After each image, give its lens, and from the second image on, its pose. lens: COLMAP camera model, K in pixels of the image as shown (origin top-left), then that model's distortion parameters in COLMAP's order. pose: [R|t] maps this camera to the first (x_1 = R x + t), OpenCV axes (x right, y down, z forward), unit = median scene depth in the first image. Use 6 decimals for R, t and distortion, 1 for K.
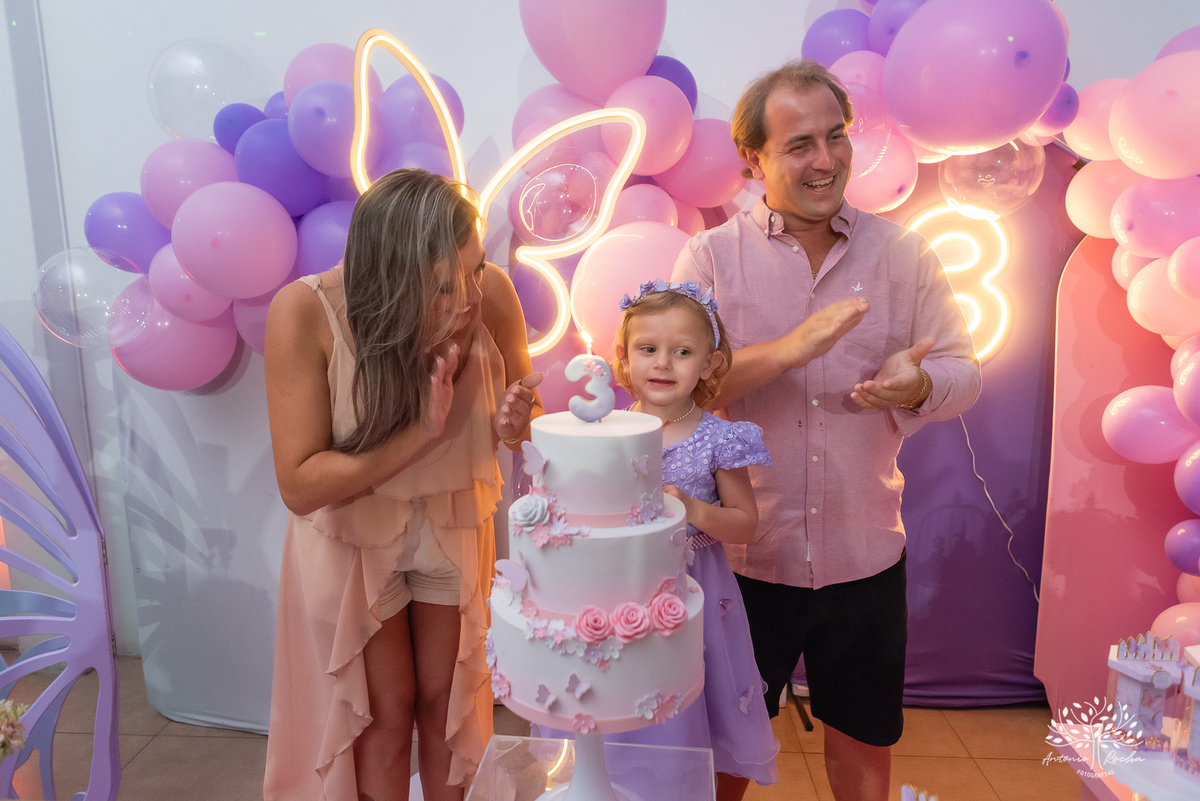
lens RADIAL K [[827.4, 0, 600.8], [0, 827.4, 389.1], [0, 0, 1]] dist [0.015331, 0.000340]
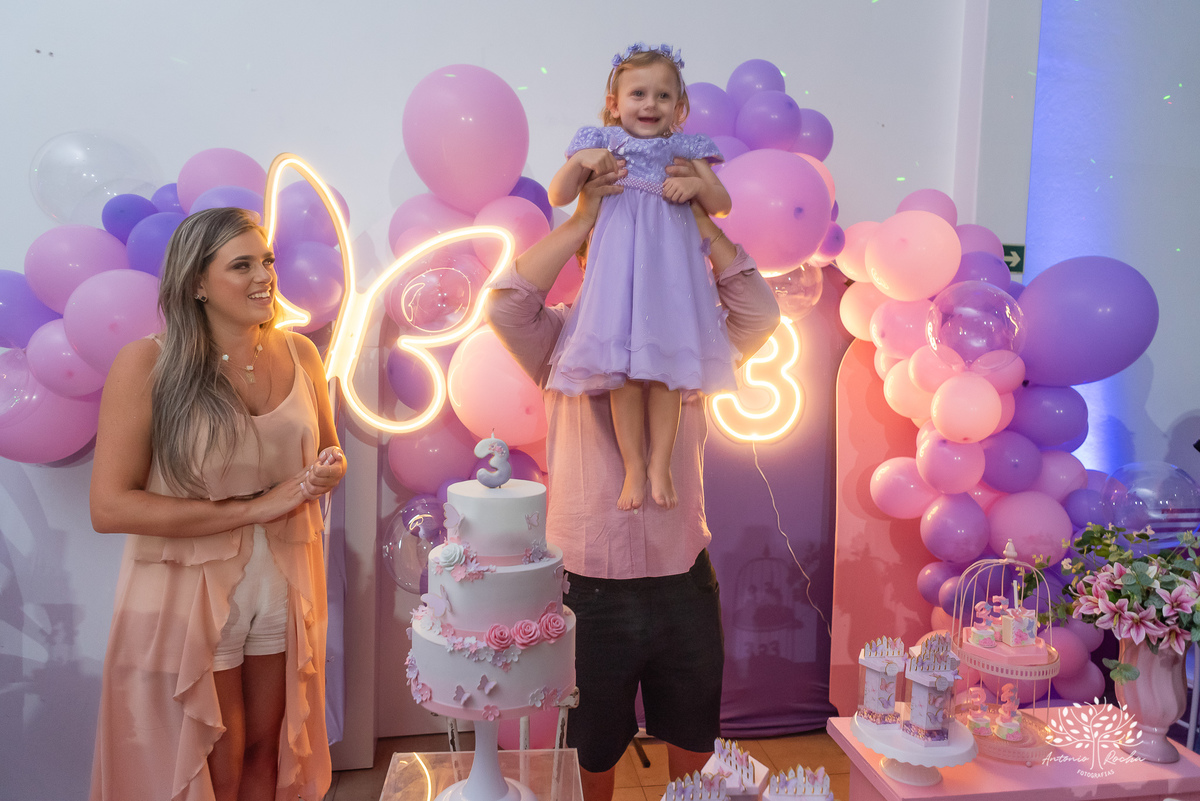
lens RADIAL K [[799.5, 0, 605.5], [0, 799.5, 379.2], [0, 0, 1]] dist [0.038470, 0.000579]
pose [[0.979851, 0.018934, 0.198832, -0.043843], [0.000422, 0.995298, -0.096859, -0.004503], [-0.199731, 0.094991, 0.975235, -0.148964]]
